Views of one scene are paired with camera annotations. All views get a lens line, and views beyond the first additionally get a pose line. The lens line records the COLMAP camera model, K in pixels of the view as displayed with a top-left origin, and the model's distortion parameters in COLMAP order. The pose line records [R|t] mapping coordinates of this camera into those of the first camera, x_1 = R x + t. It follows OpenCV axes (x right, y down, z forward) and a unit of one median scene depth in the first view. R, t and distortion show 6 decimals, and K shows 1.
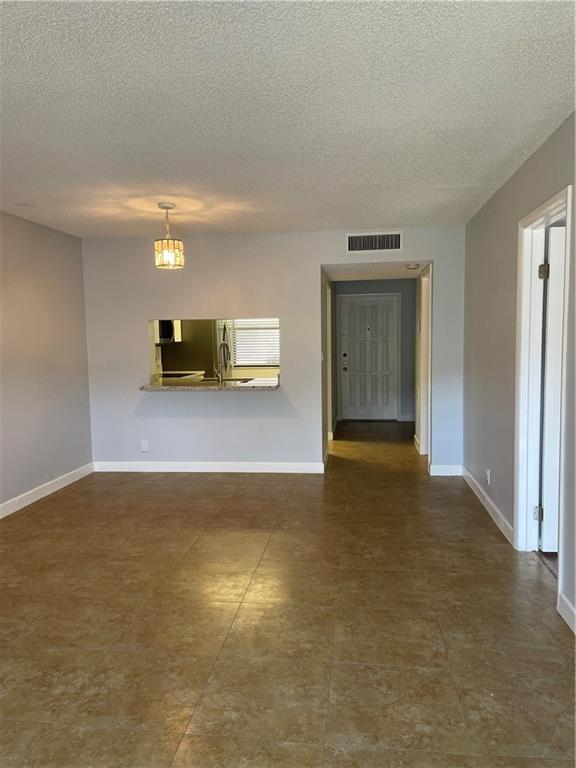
lens RADIAL K [[572.4, 0, 291.2], [0, 572.4, 382.2], [0, 0, 1]] dist [0.110515, -0.158280]
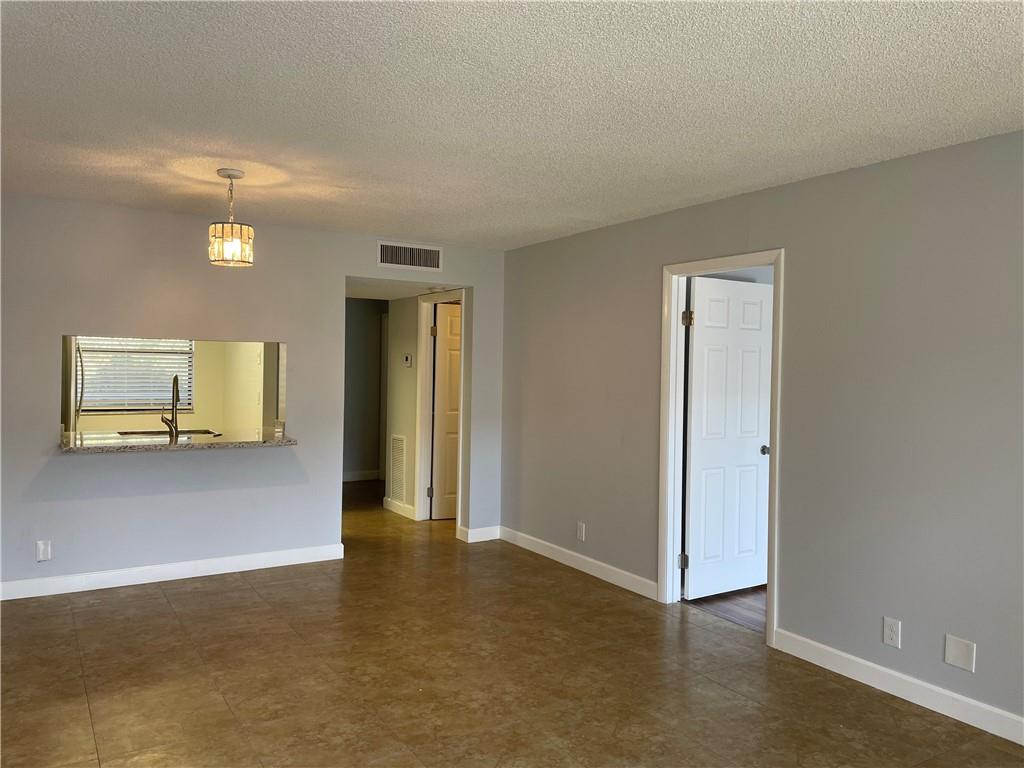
lens RADIAL K [[762.0, 0, 512.3], [0, 762.0, 368.3], [0, 0, 1]] dist [0.076557, -0.082211]
pose [[0.783961, 0.029017, 0.620132, -0.505767], [0.019707, 0.997240, -0.071576, -0.009879], [-0.620498, 0.068333, 0.781225, 0.116063]]
